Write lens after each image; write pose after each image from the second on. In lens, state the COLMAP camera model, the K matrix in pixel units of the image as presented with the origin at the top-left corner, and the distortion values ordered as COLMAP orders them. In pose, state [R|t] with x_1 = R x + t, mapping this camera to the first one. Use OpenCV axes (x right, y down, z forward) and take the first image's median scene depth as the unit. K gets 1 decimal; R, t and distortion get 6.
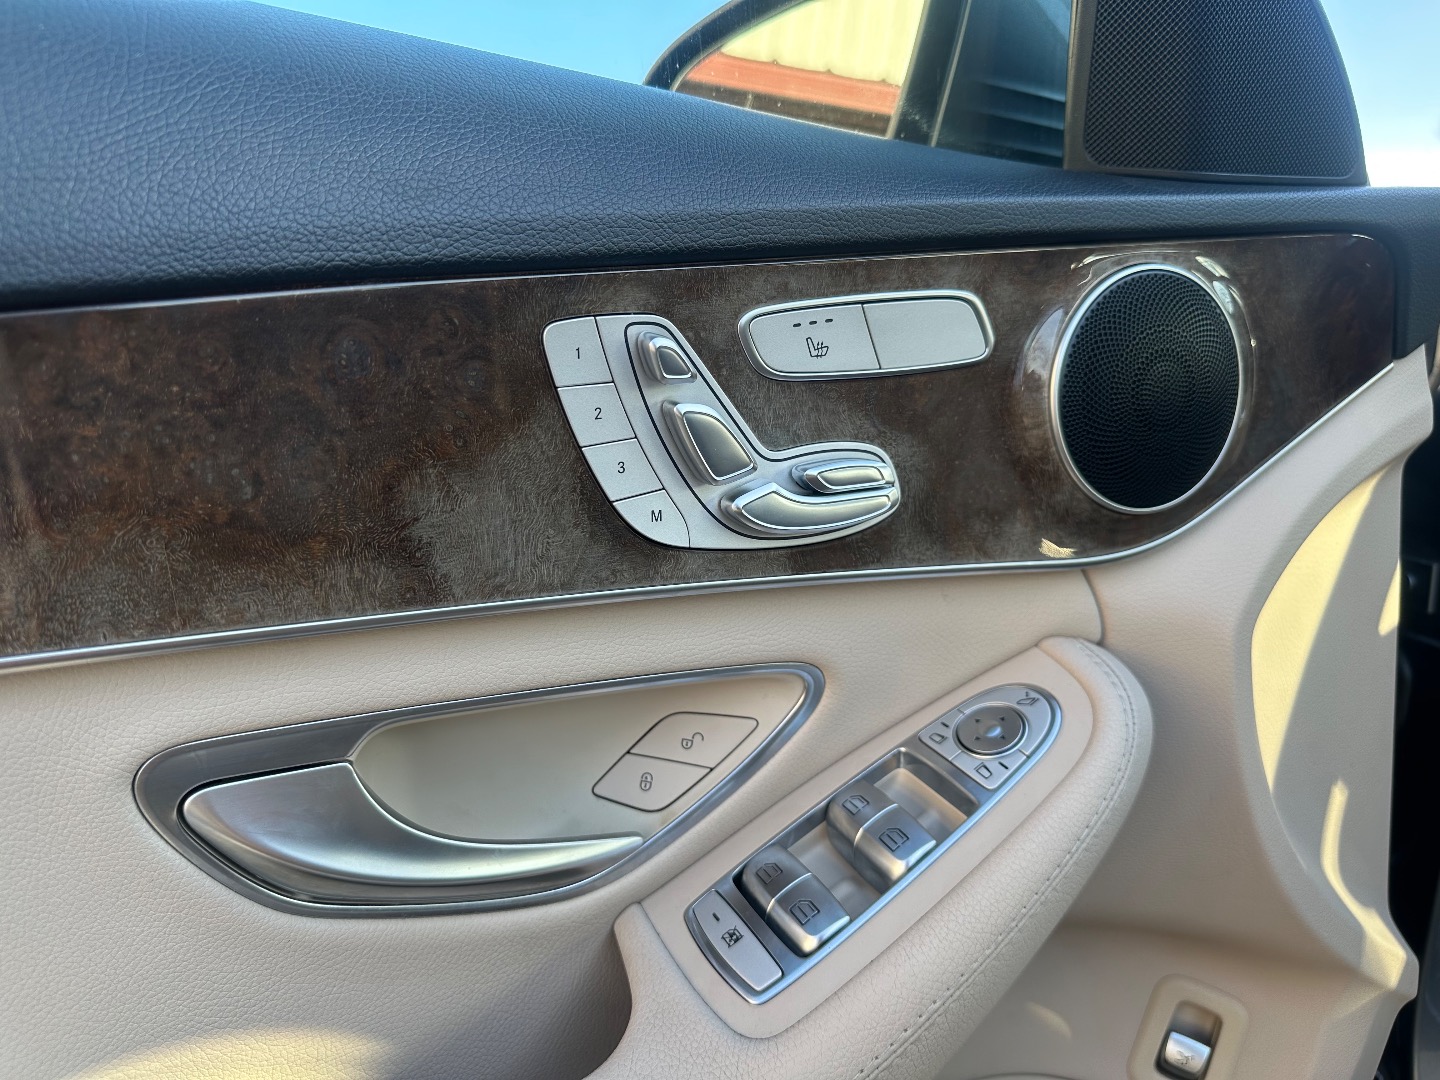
lens RADIAL K [[1017.6, 0, 721.3], [0, 1017.6, 541.5], [0, 0, 1]] dist [0.042083, -0.058773]
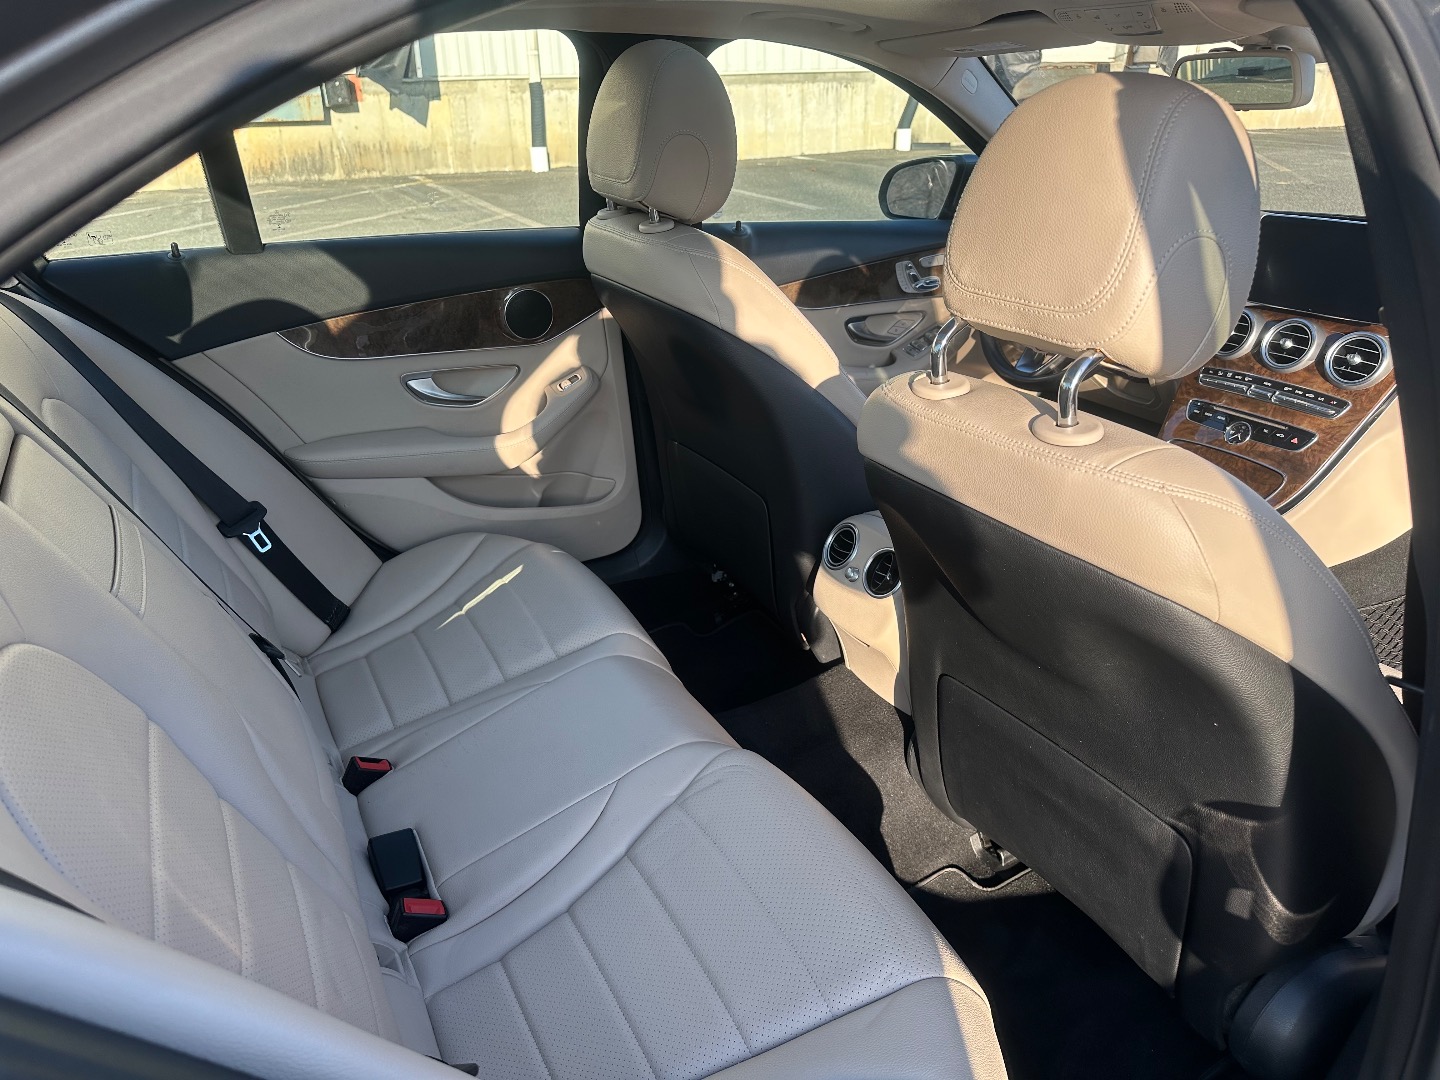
lens RADIAL K [[1017.6, 0, 714.8], [0, 1017.6, 538.9], [0, 0, 1]] dist [0.042083, -0.058773]
pose [[0.999548, 0.017095, -0.024748, -1.257950], [-0.010325, 0.967802, 0.251502, -0.116843], [0.028251, -0.251133, 0.967540, -6.733931]]
